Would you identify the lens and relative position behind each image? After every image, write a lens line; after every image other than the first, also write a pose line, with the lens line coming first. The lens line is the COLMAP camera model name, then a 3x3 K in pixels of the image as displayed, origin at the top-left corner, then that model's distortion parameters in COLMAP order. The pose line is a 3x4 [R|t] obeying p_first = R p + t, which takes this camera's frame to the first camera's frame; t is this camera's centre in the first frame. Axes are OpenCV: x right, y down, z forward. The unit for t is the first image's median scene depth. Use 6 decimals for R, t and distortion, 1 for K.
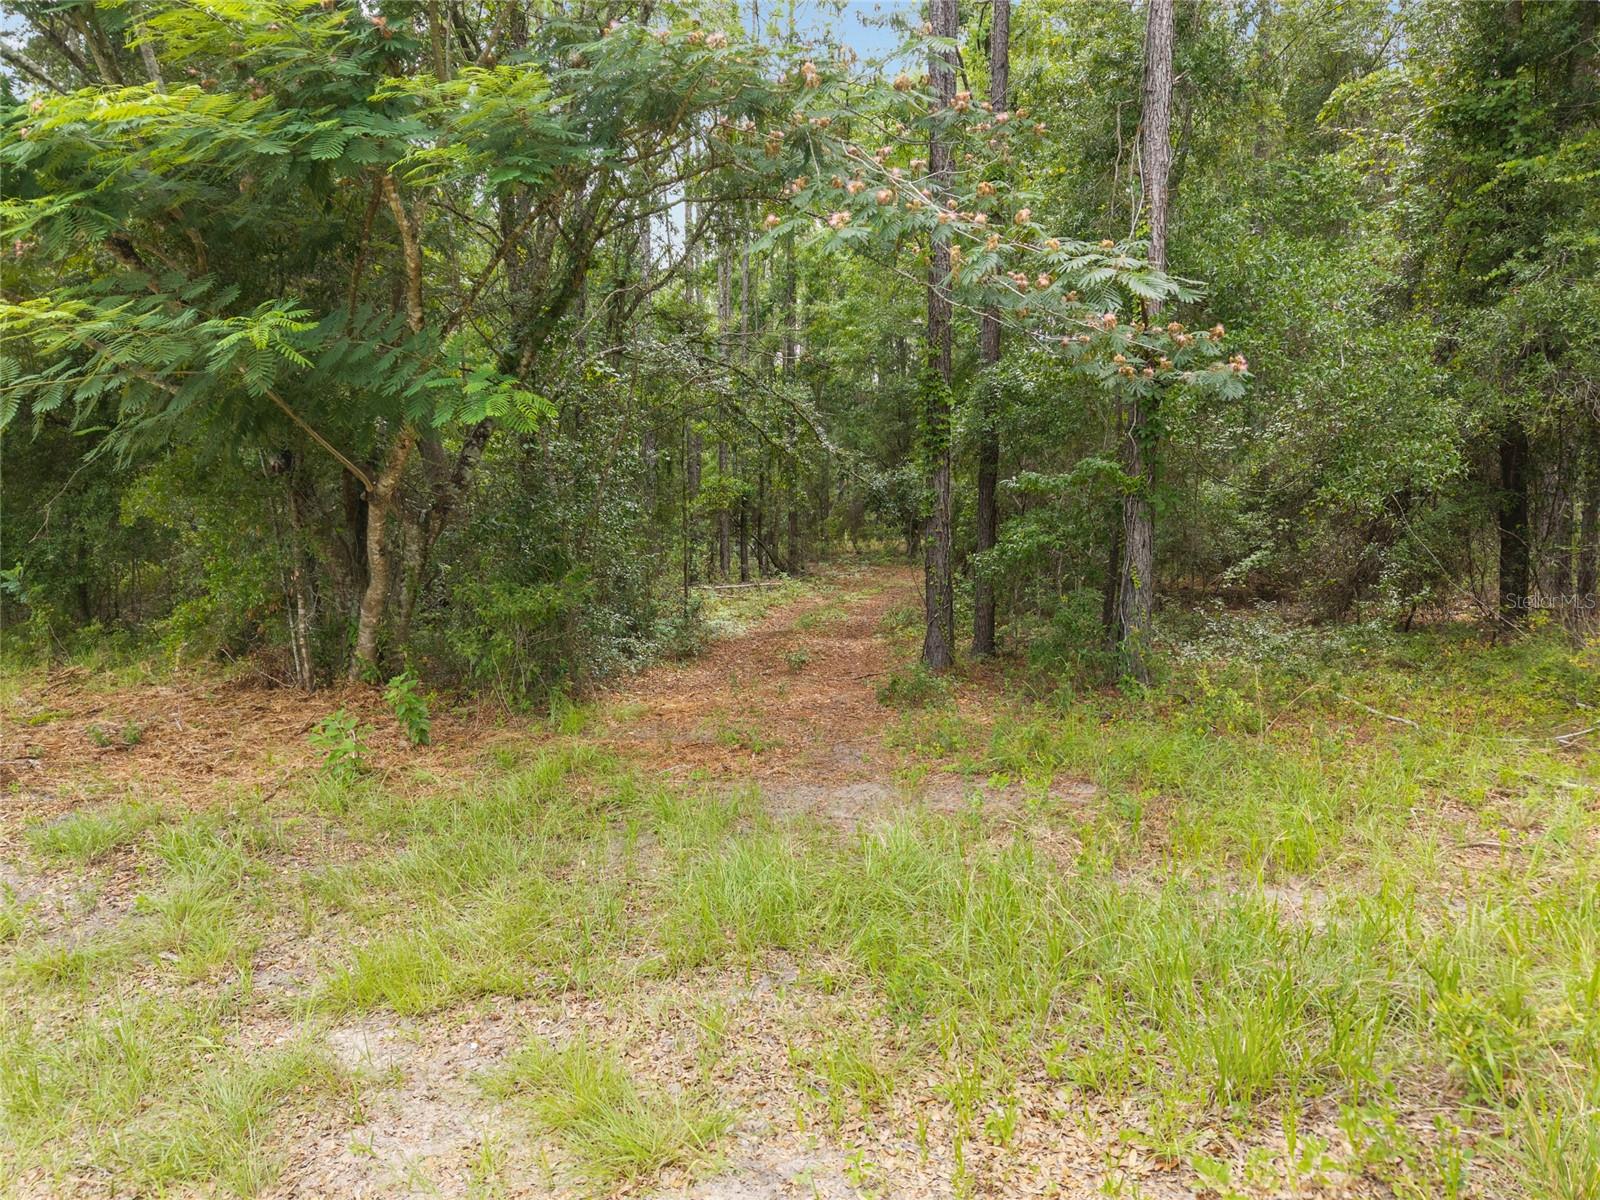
lens RADIAL K [[1027.5, 0, 800.6], [0, 1027.5, 687.8], [0, 0, 1]] dist [0.024964, -0.028487]
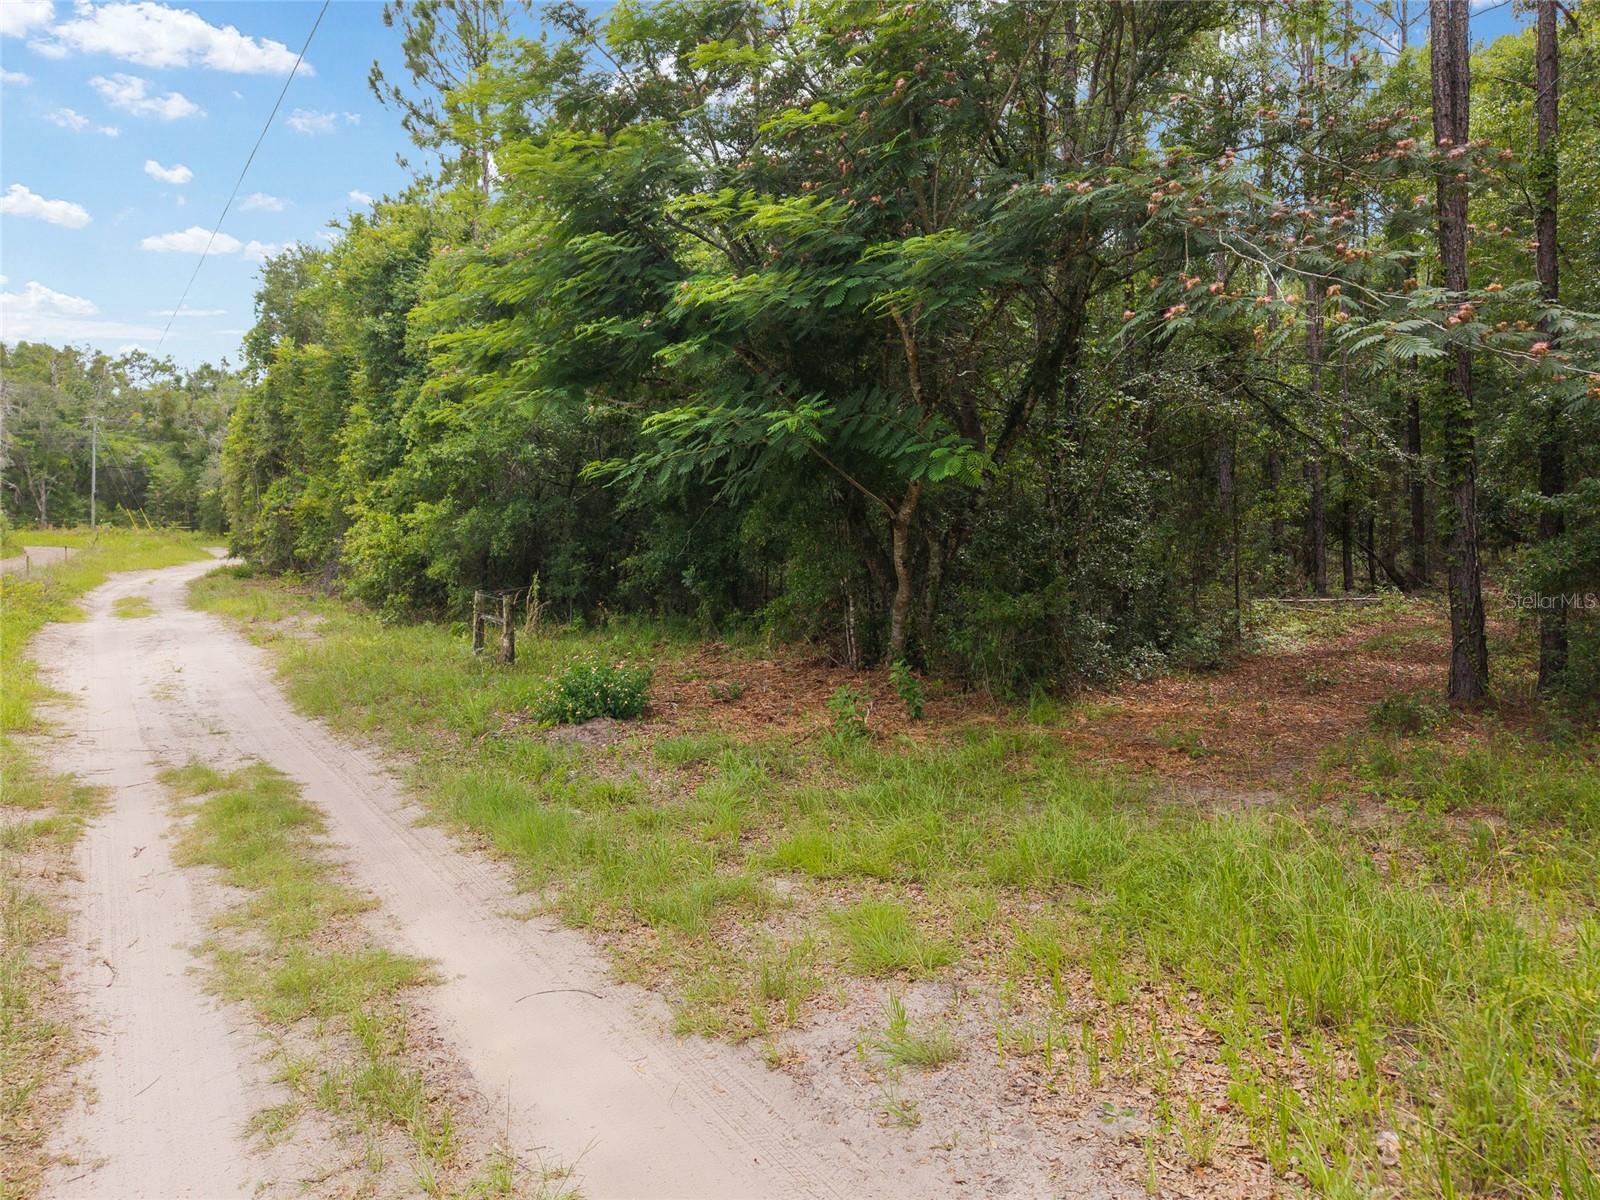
lens RADIAL K [[1027.5, 0, 800.6], [0, 1027.5, 687.8], [0, 0, 1]] dist [0.024964, -0.028487]
pose [[0.842934, 0.082316, -0.531683, 0.175422], [-0.084827, 0.996200, 0.019748, 0.004990], [0.531288, 0.028455, 0.846713, -0.136537]]
